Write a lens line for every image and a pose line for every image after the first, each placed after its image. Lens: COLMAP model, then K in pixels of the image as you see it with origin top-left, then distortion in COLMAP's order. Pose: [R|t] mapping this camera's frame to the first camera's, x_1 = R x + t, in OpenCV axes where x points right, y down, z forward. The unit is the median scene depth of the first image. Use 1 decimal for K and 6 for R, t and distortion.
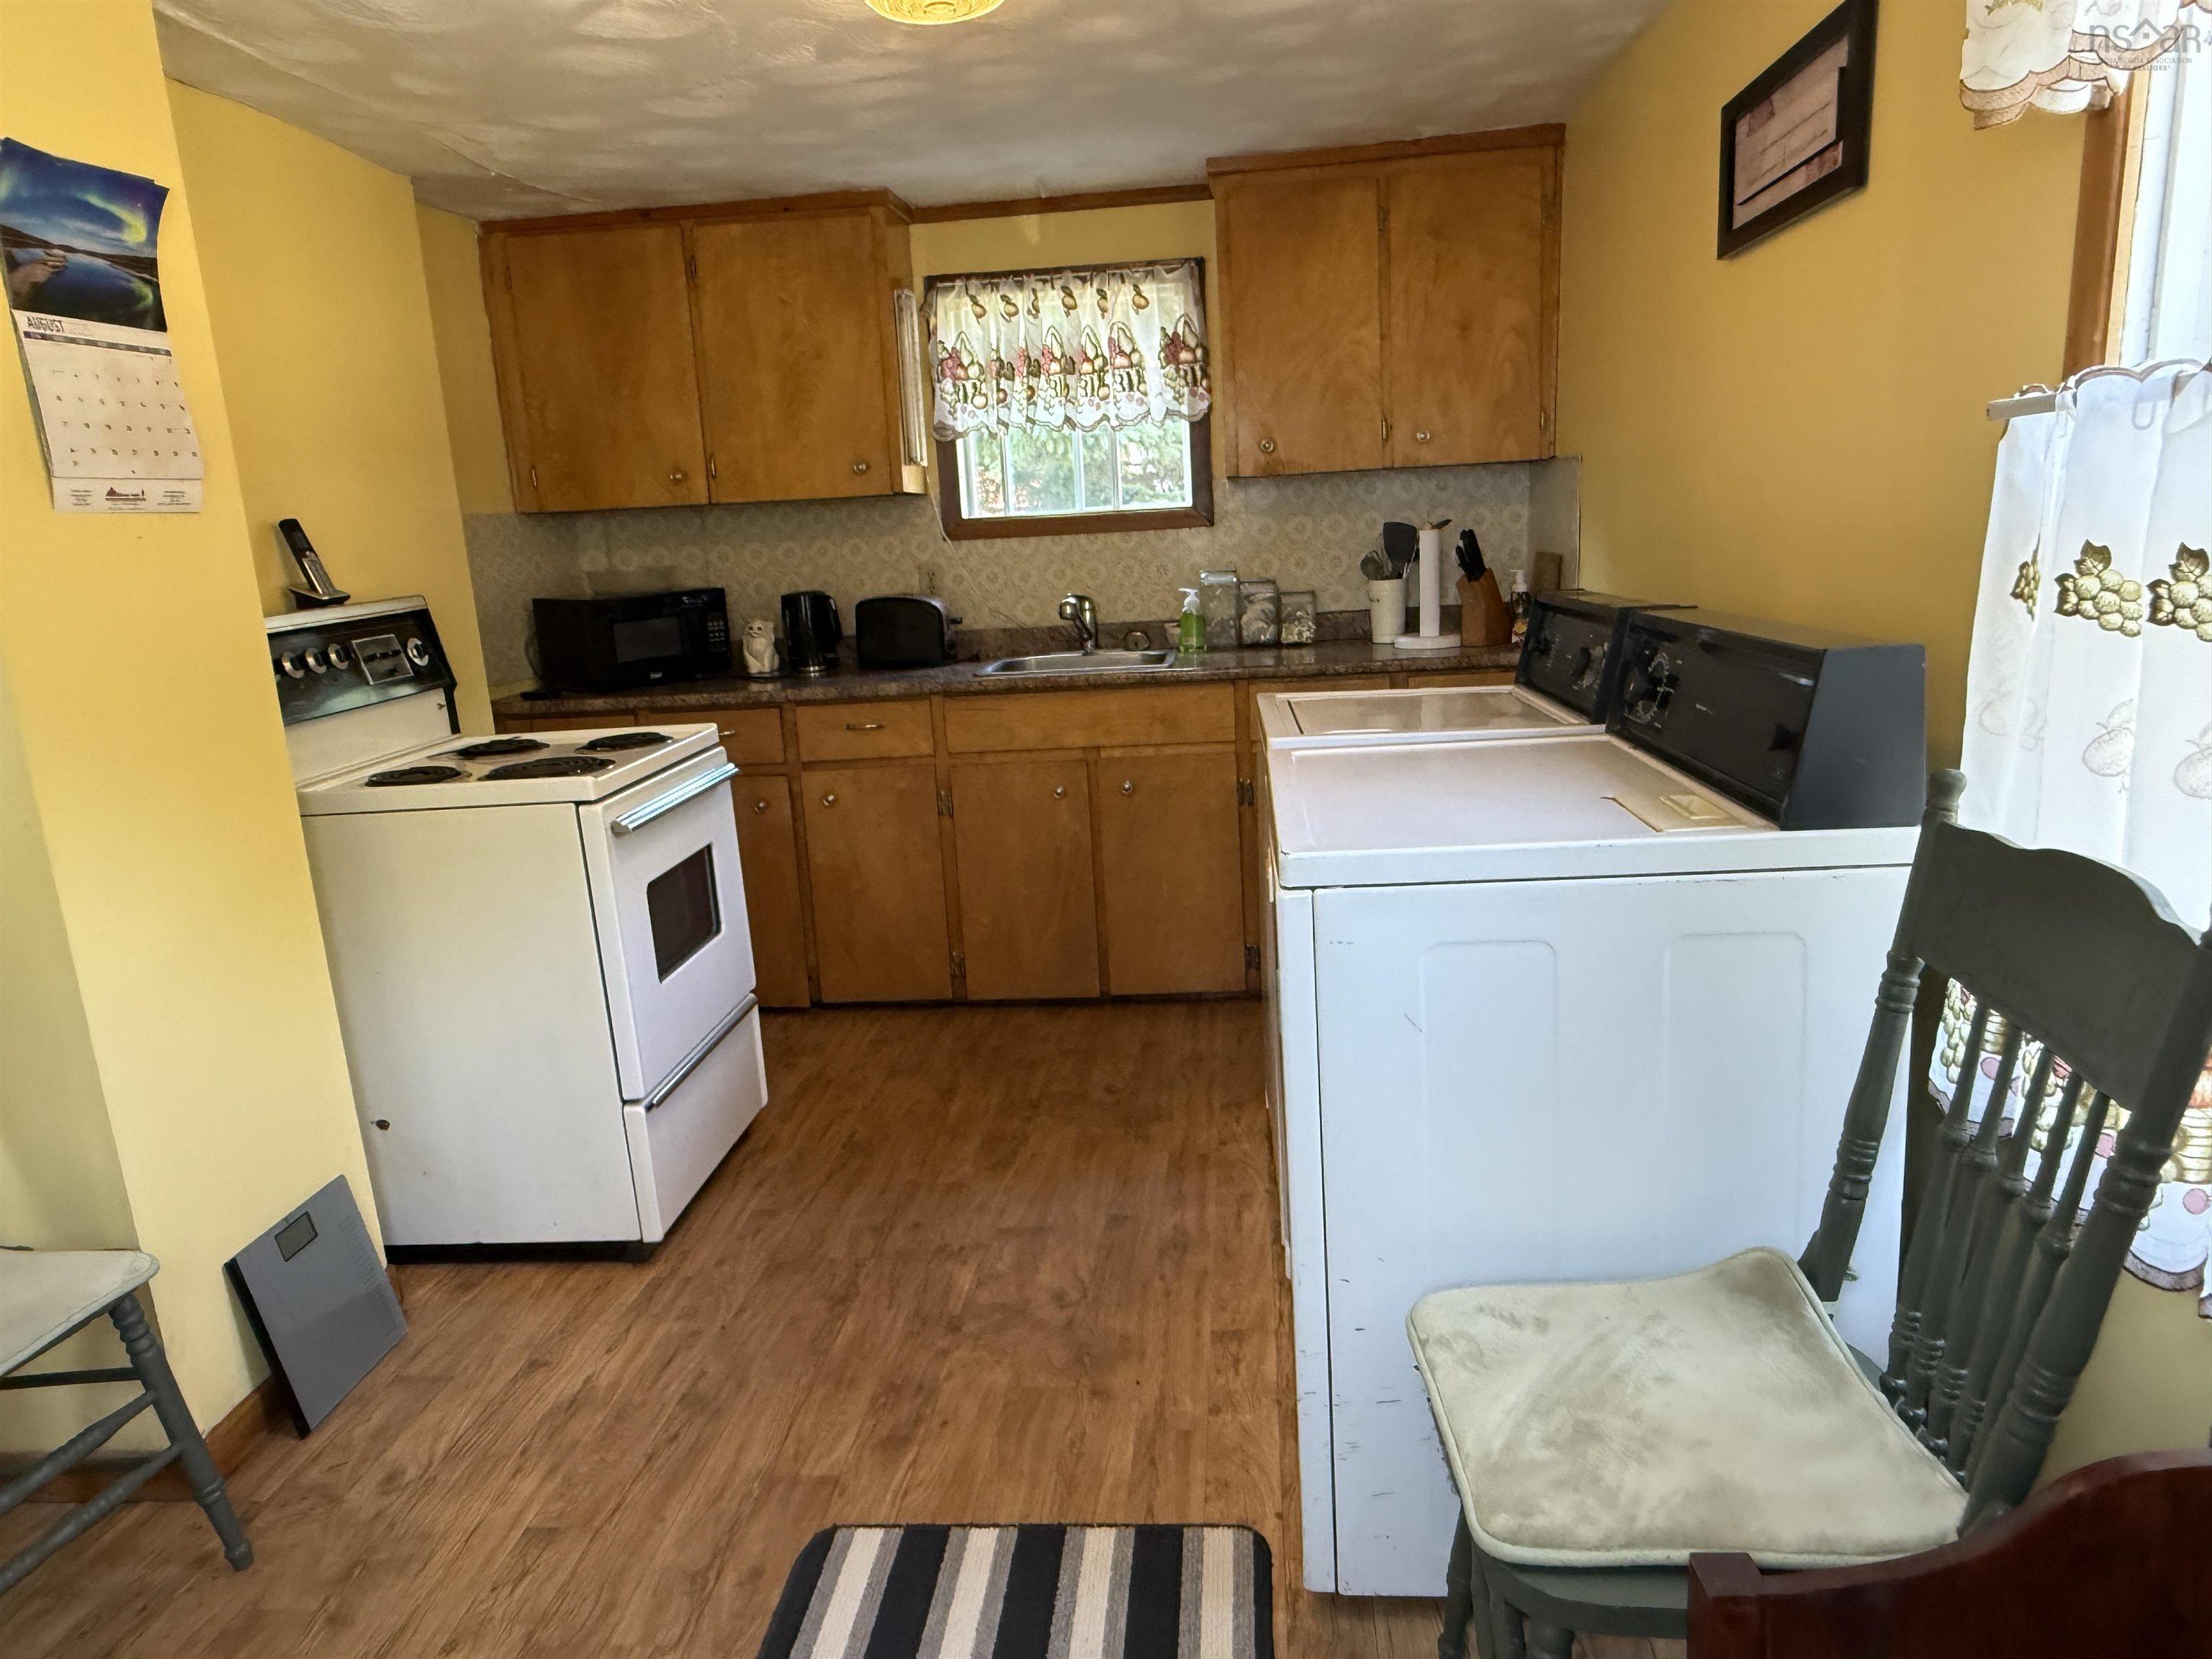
lens RADIAL K [[1425.9, 0, 1110.0], [0, 1425.9, 831.1], [0, 0, 1]] dist [-0.002912, 0.003578]
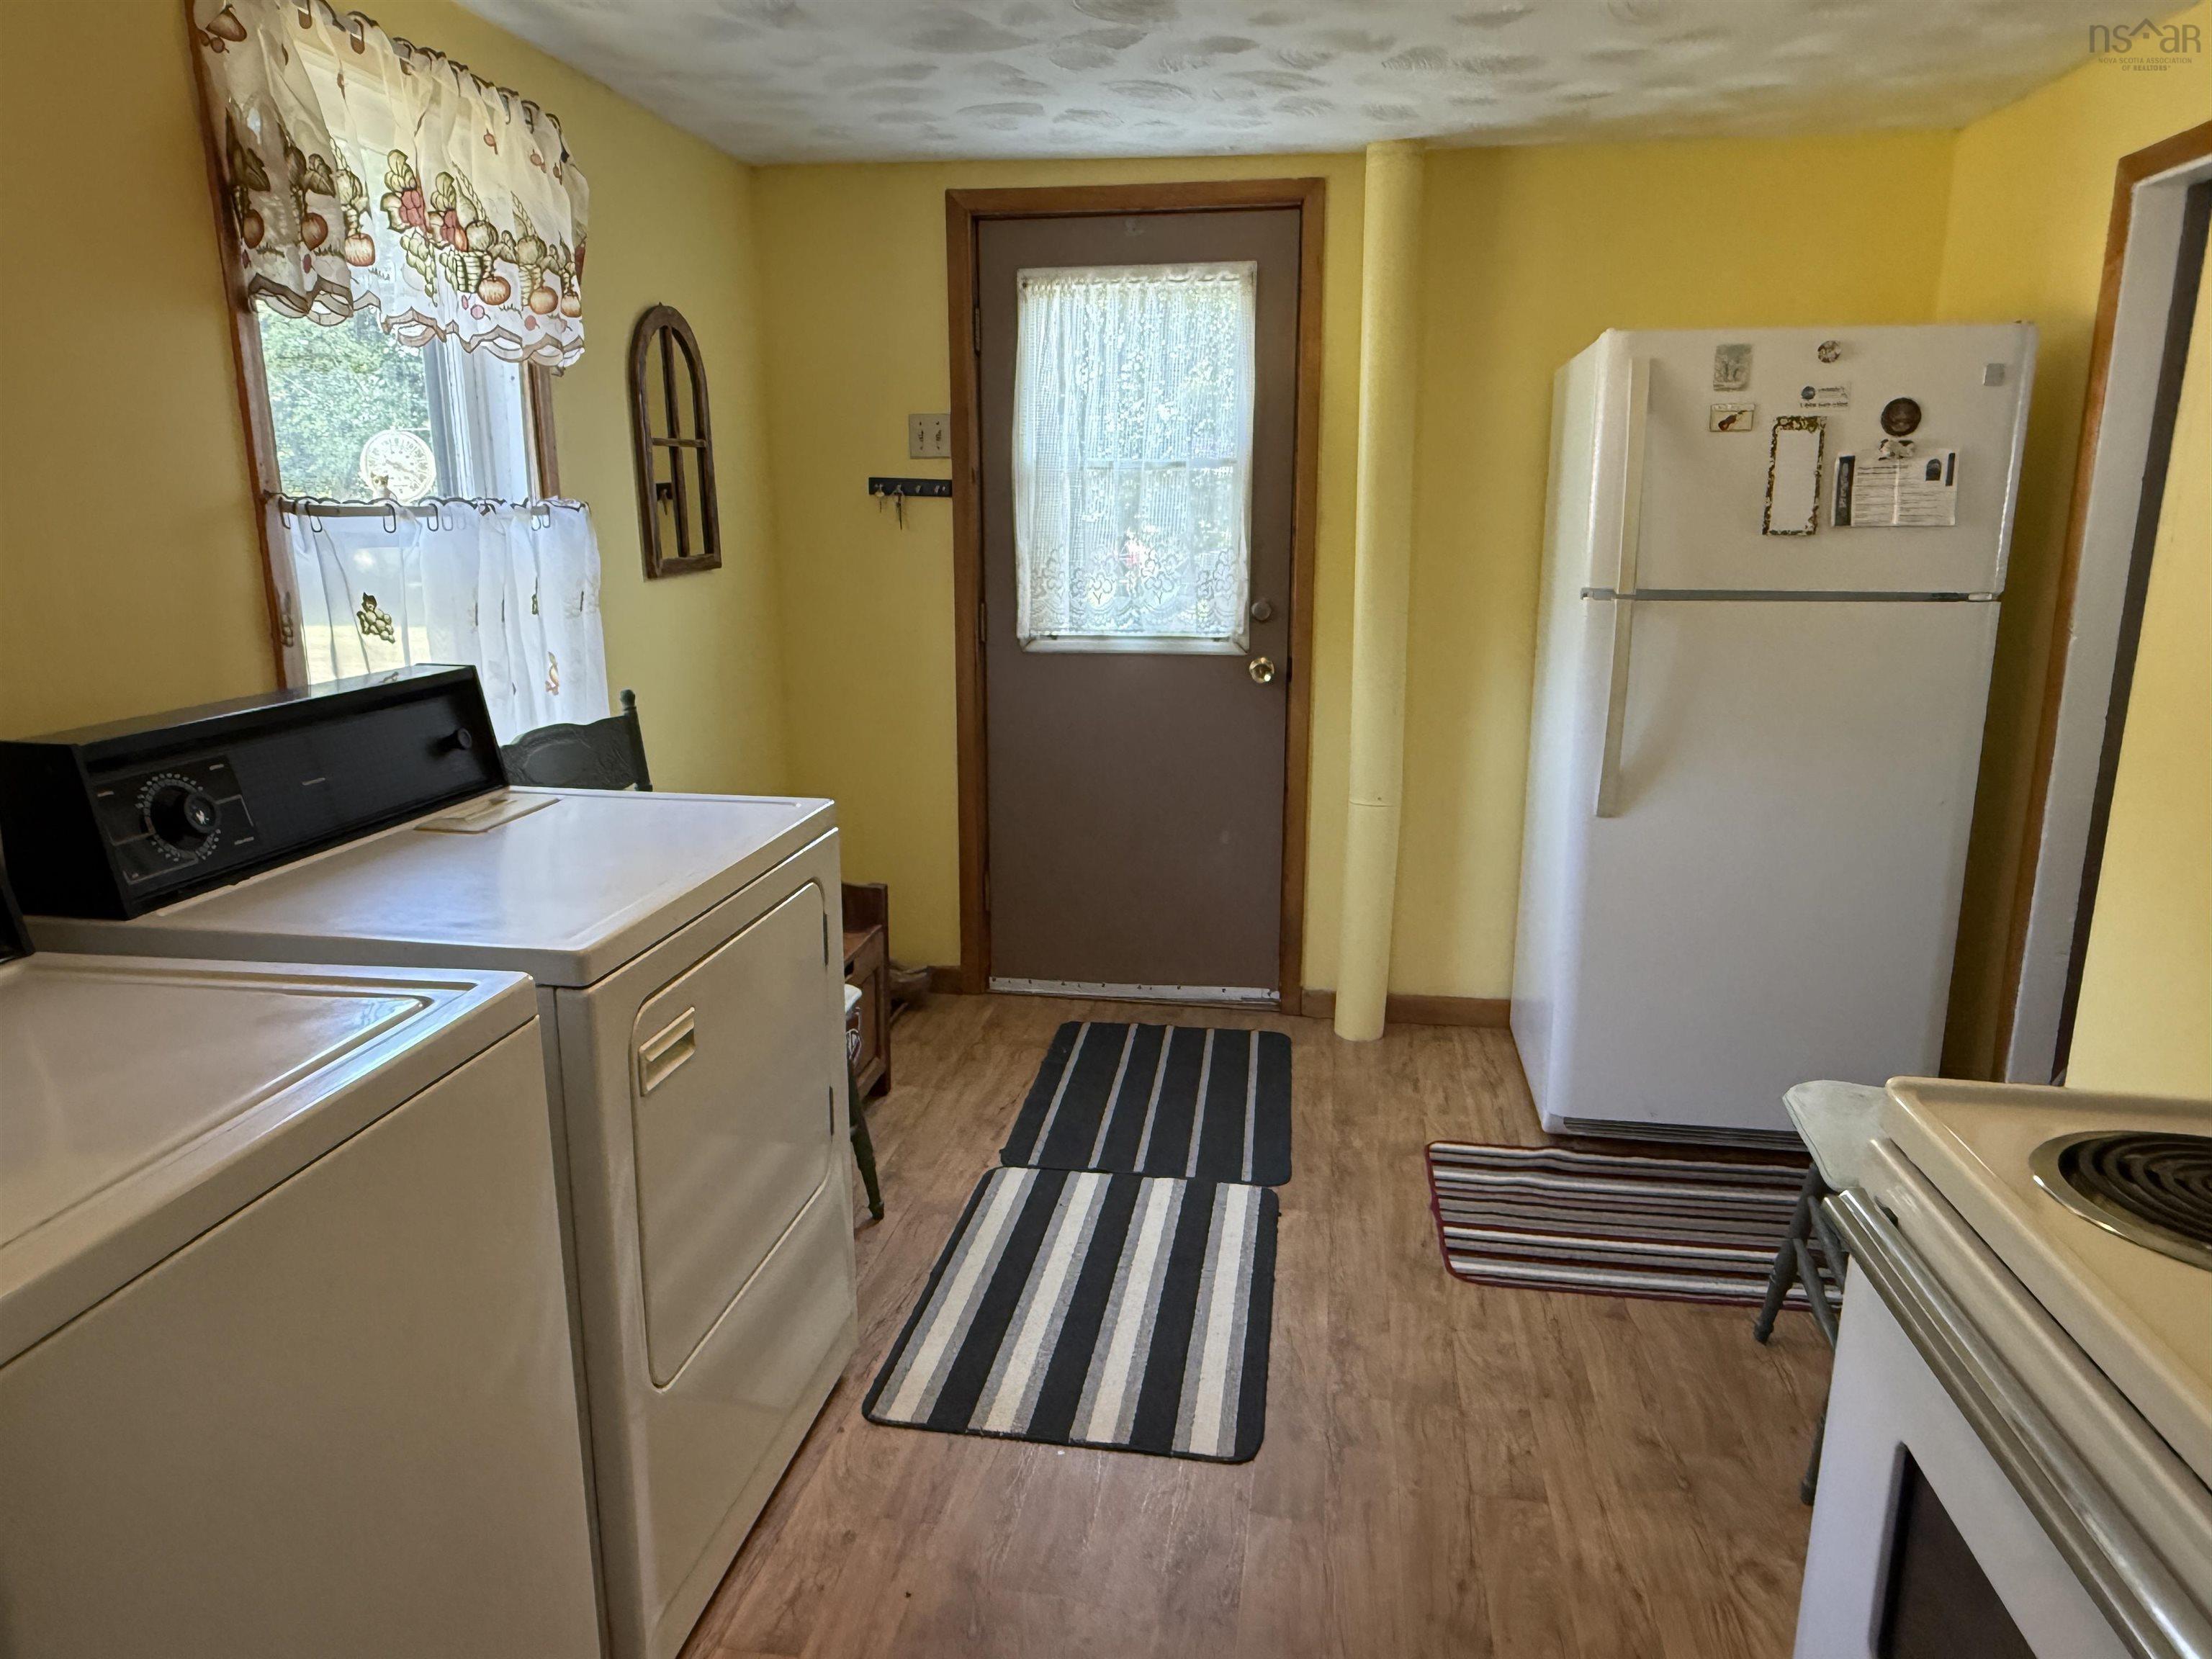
lens RADIAL K [[1425.9, 0, 1110.0], [0, 1425.9, 835.5], [0, 0, 1]] dist [-0.002912, 0.003578]
pose [[-0.996173, 0.040133, 0.077642, -0.103505], [0.069581, 0.901740, 0.426642, -0.213435], [-0.052890, 0.430411, -0.901082, 0.922013]]
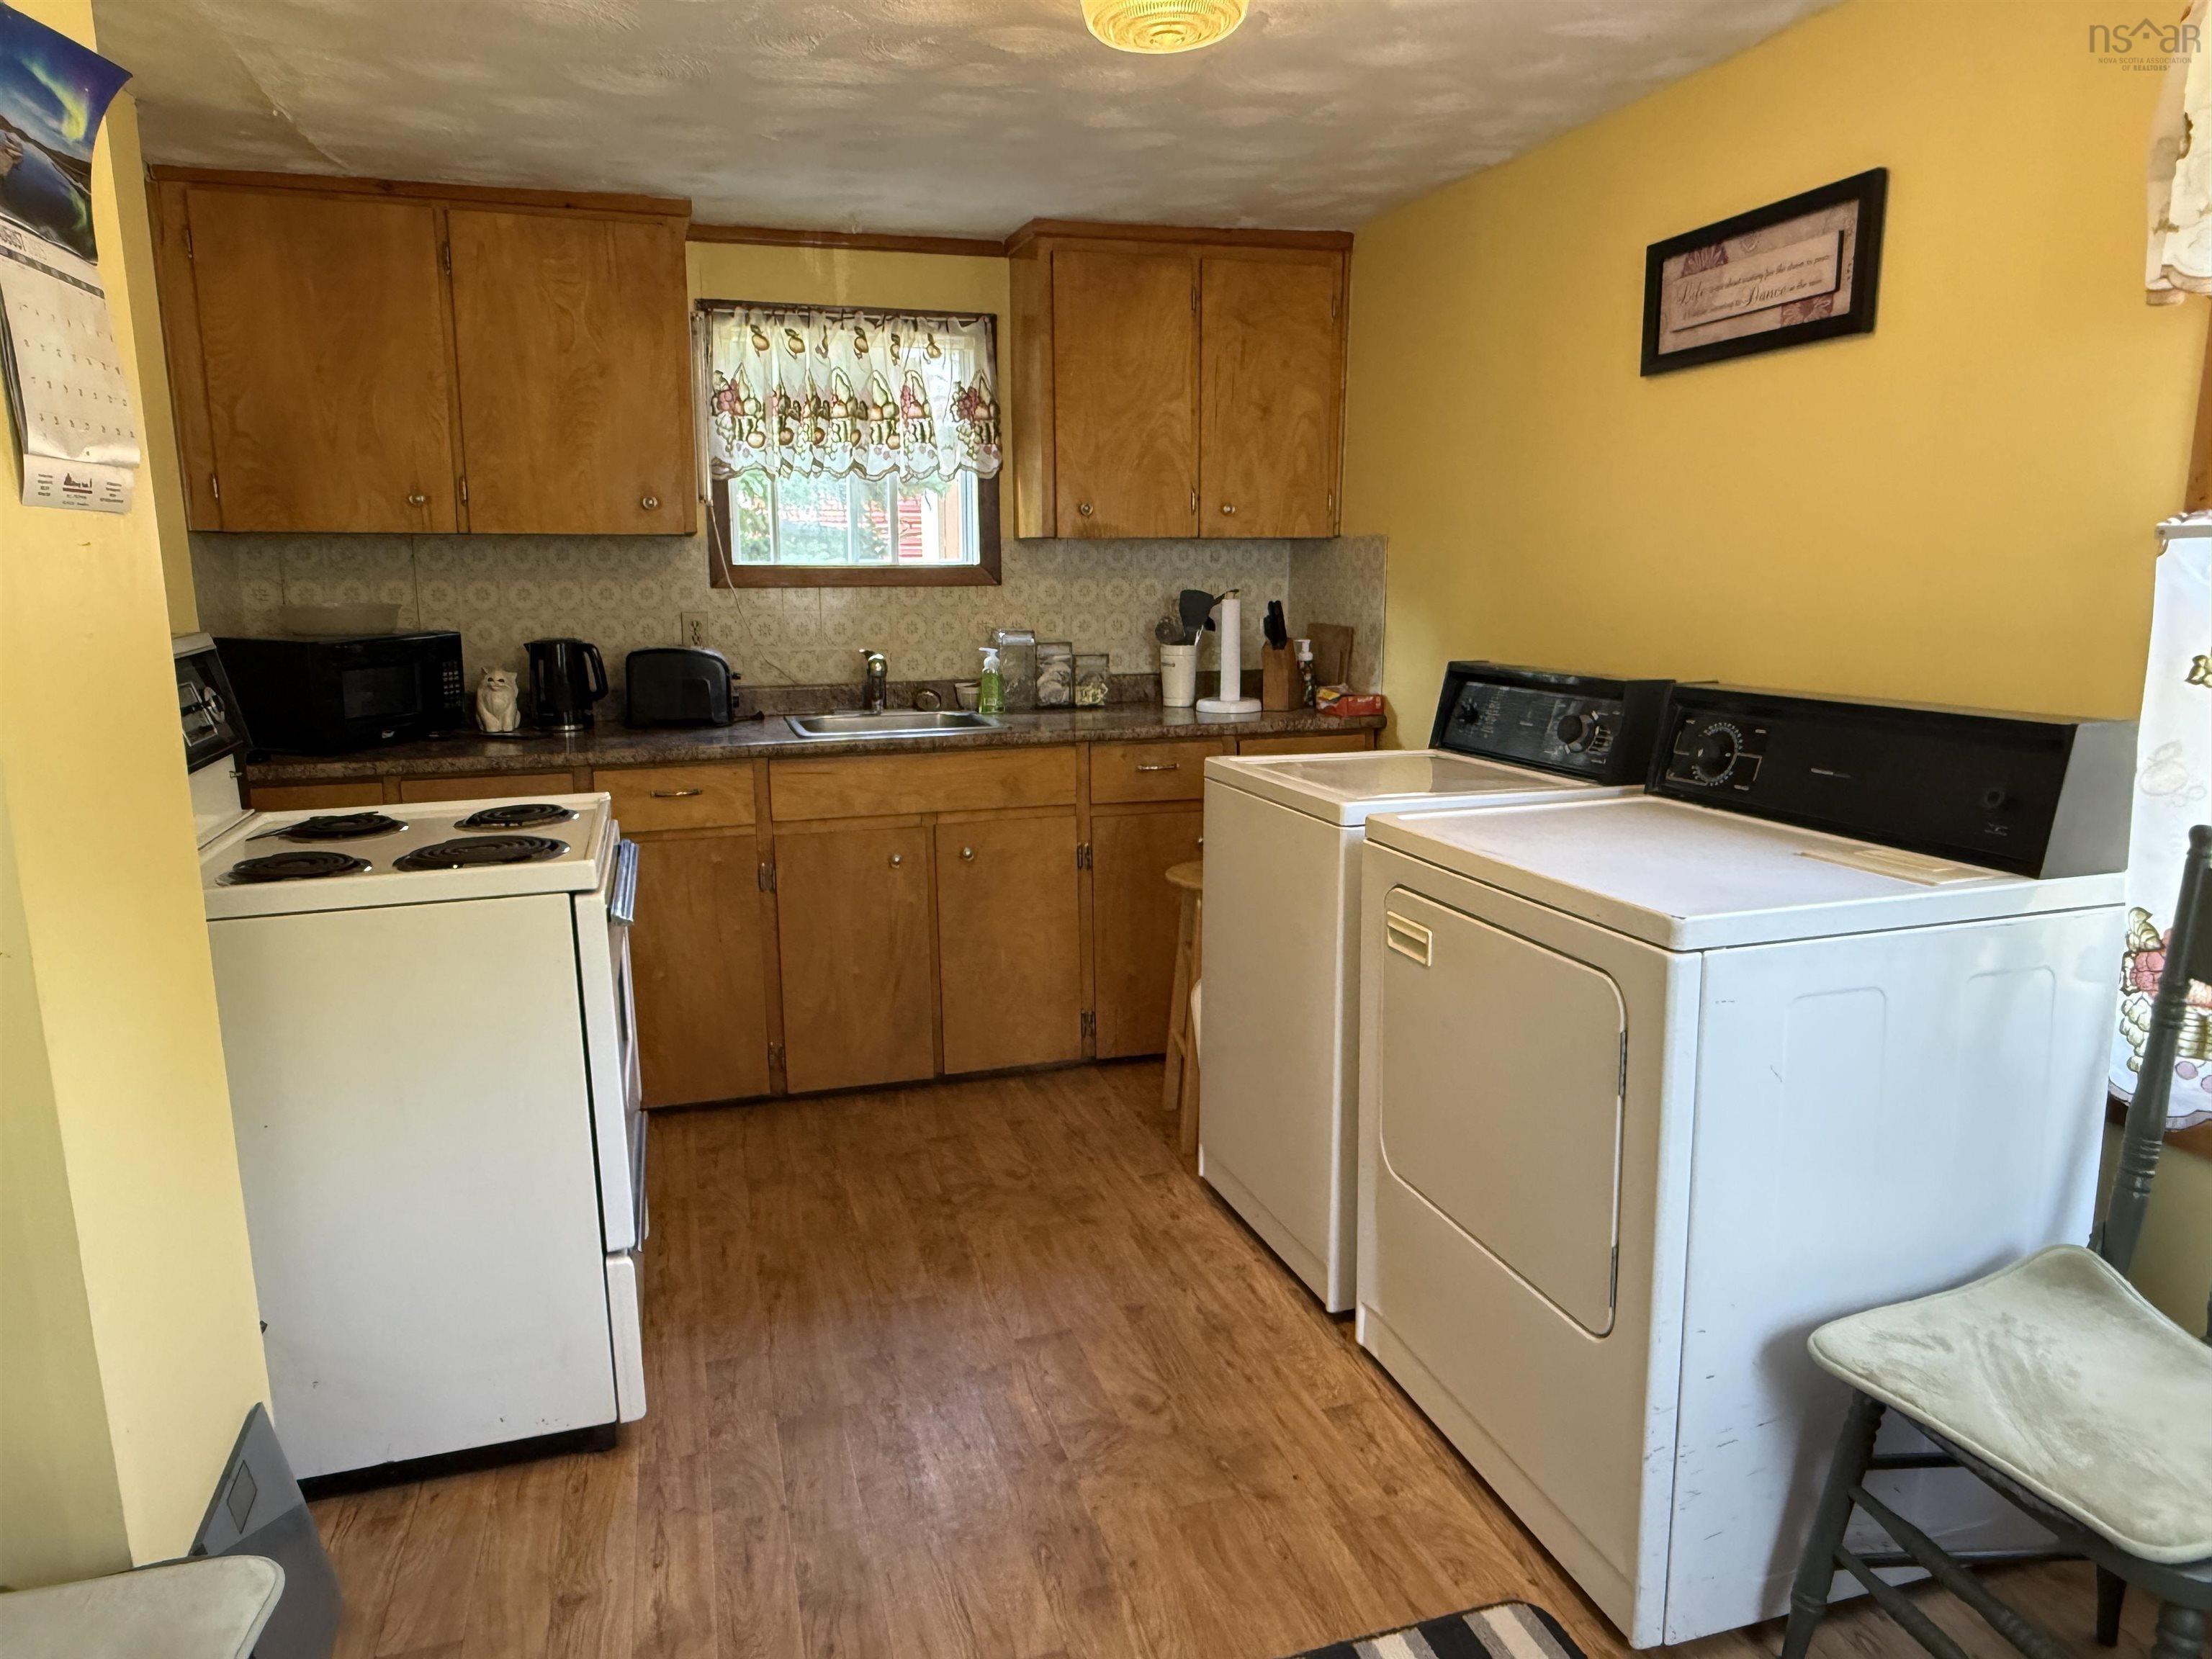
lens RADIAL K [[1425.9, 0, 1100.8], [0, 1425.9, 828.3], [0, 0, 1]] dist [-0.002912, 0.003578]
pose [[0.925554, -0.019688, 0.378103, -0.268785], [0.035745, 0.998730, -0.035494, -0.011156], [-0.376924, 0.046367, 0.925083, 0.084952]]
